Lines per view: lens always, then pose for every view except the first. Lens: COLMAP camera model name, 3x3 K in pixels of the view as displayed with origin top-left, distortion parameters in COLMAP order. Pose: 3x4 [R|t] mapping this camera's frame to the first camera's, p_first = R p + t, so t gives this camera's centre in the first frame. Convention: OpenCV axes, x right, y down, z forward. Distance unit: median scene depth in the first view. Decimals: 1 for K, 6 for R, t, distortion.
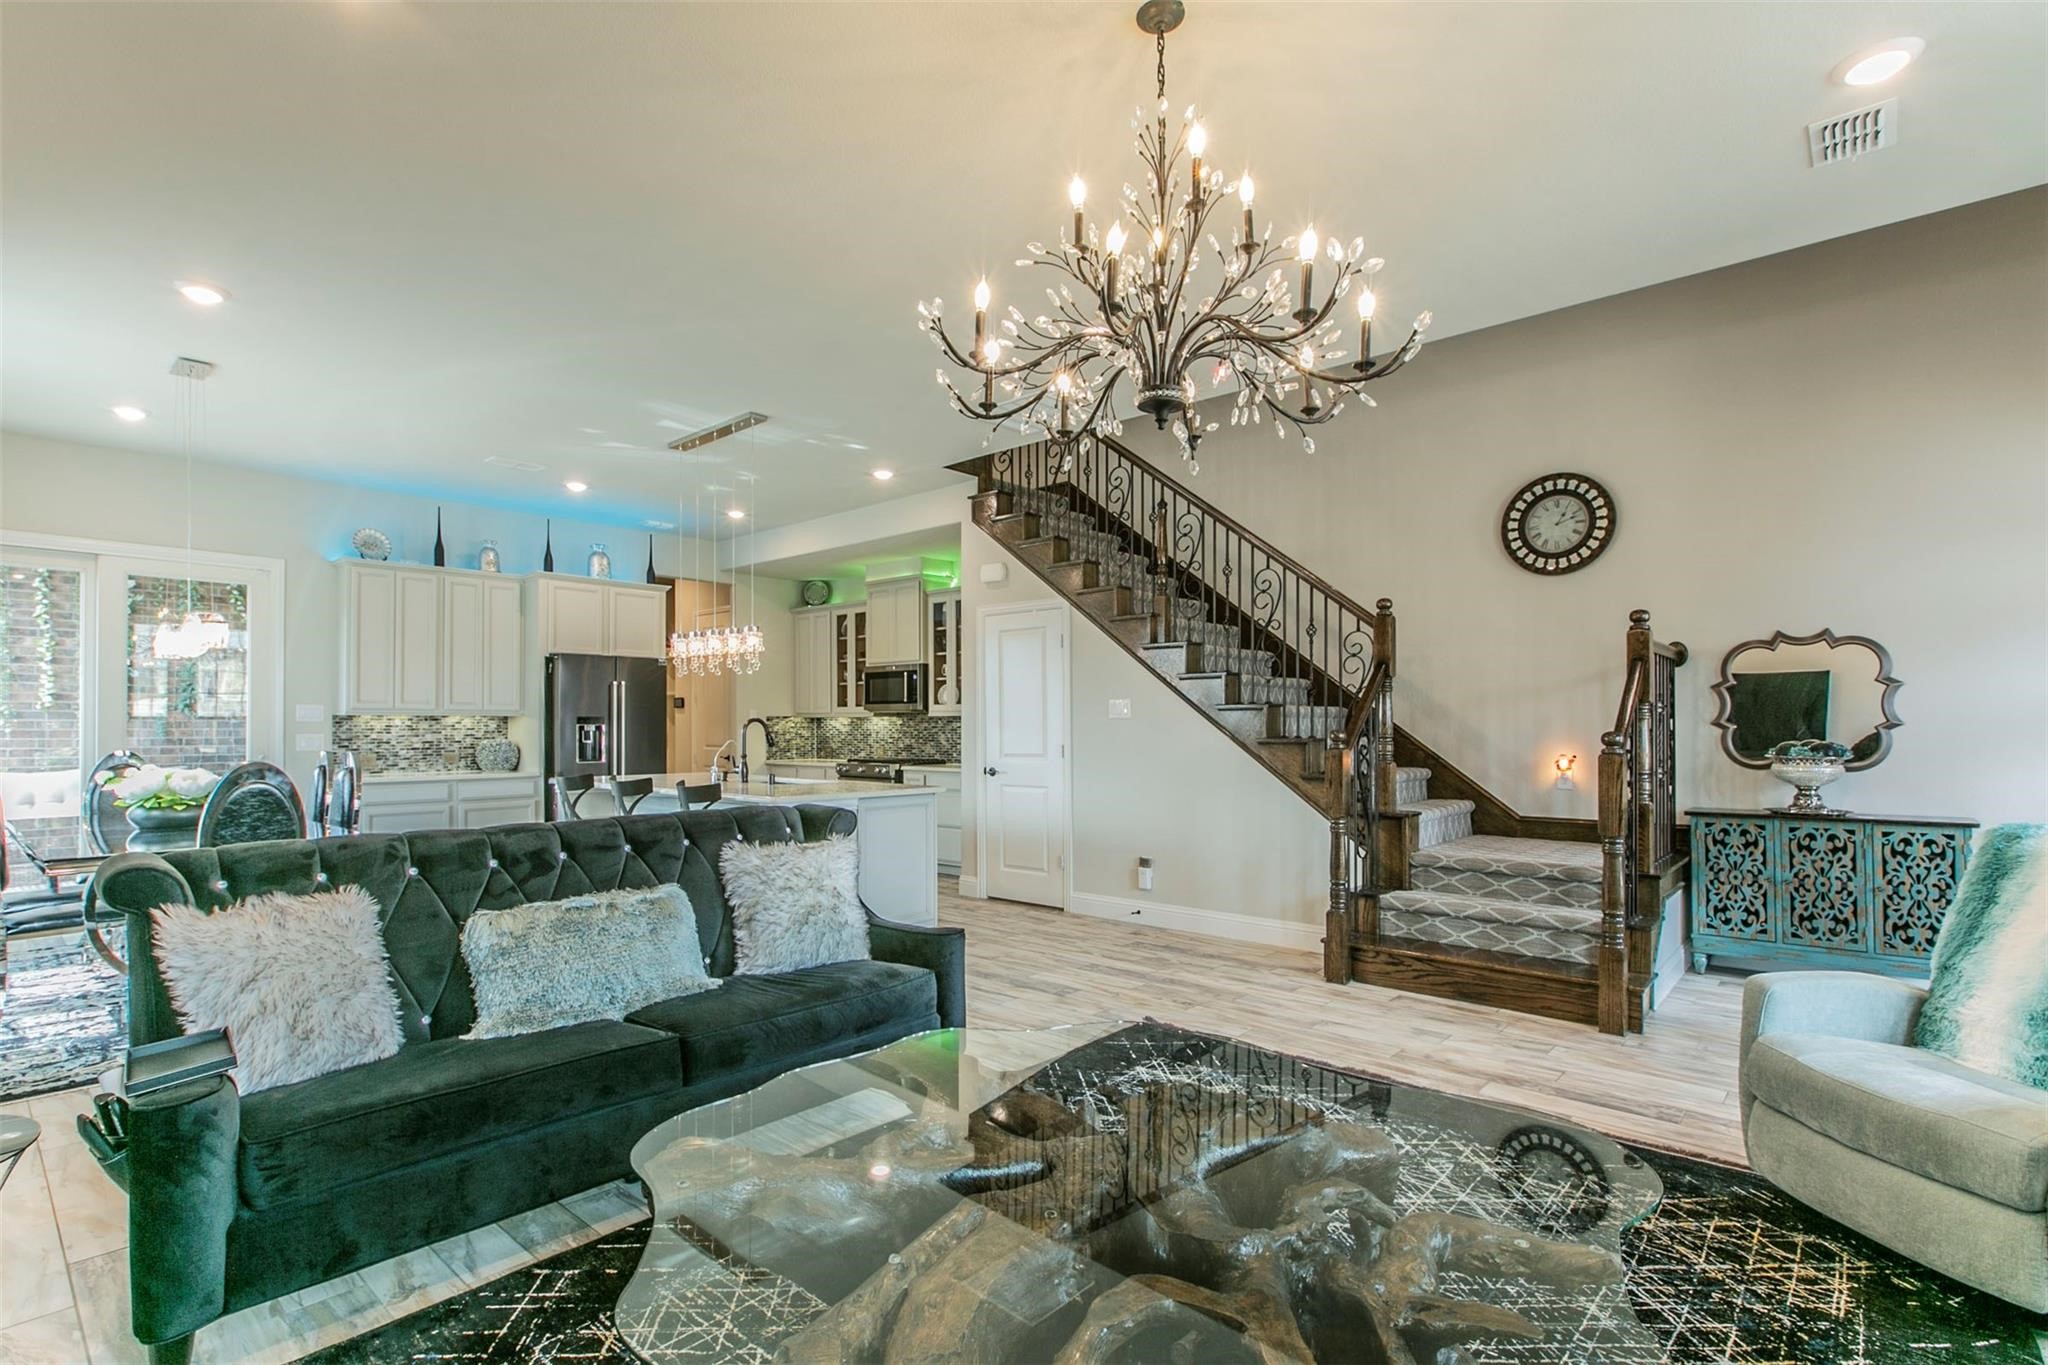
lens RADIAL K [[978.0, 0, 993.3], [0, 978.0, 703.8], [0, 0, 1]] dist [0.000895, 0.000085]
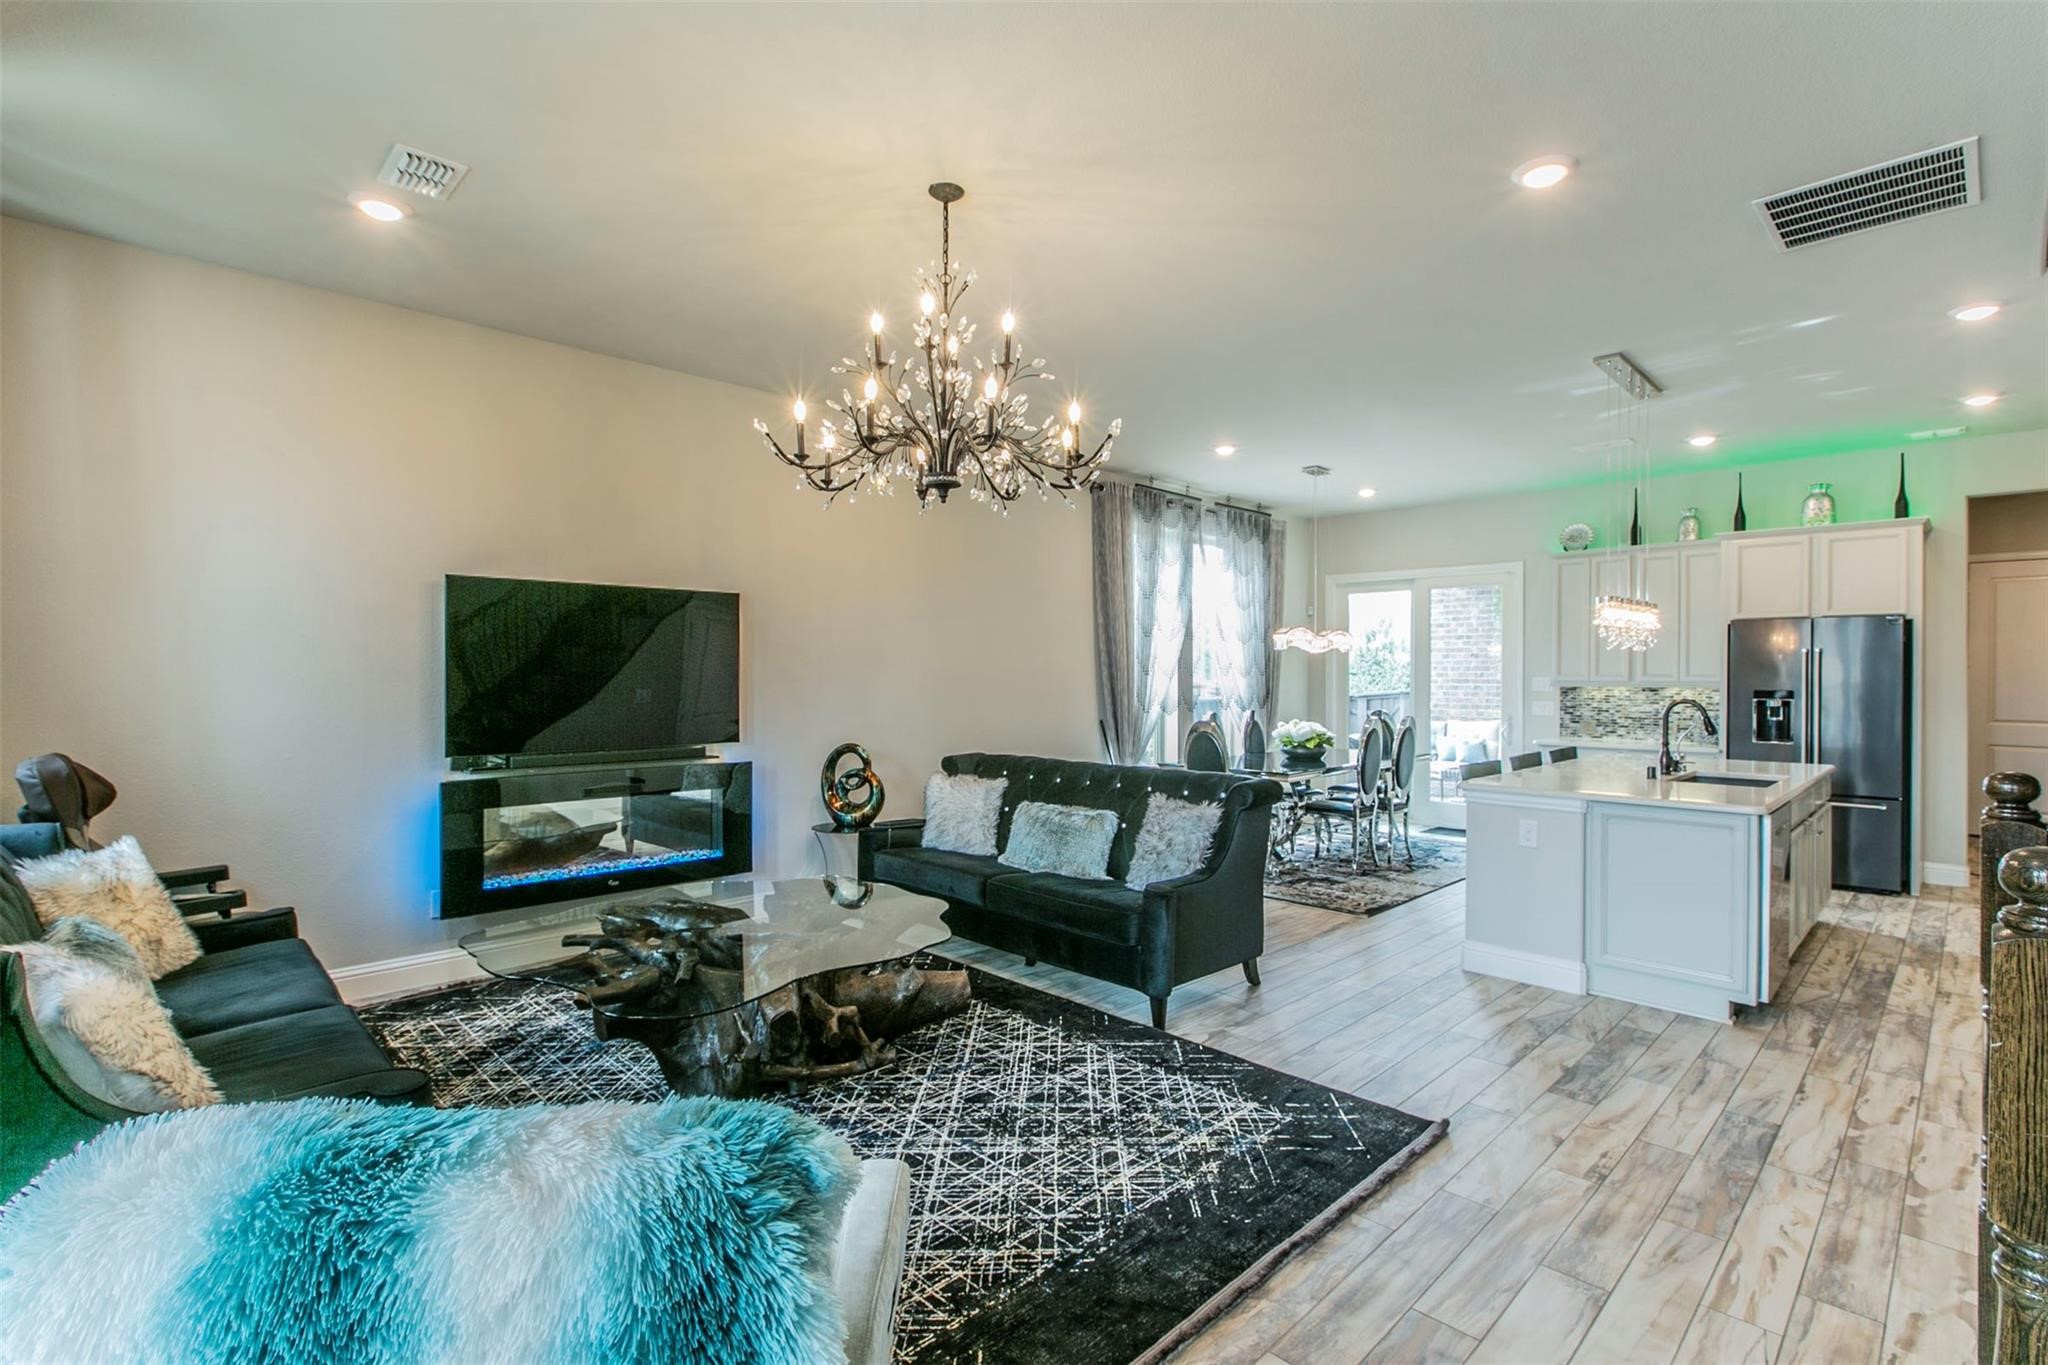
lens RADIAL K [[951.2, 0, 1024.0], [0, 951.2, 682.5], [0, 0, 1]] dist [-0.000256, -0.000157]
pose [[-0.046040, 0.009767, -0.998892, 0.471787], [0.016203, 0.999828, 0.009029, -0.012831], [0.998808, -0.015770, -0.046190, 0.381494]]
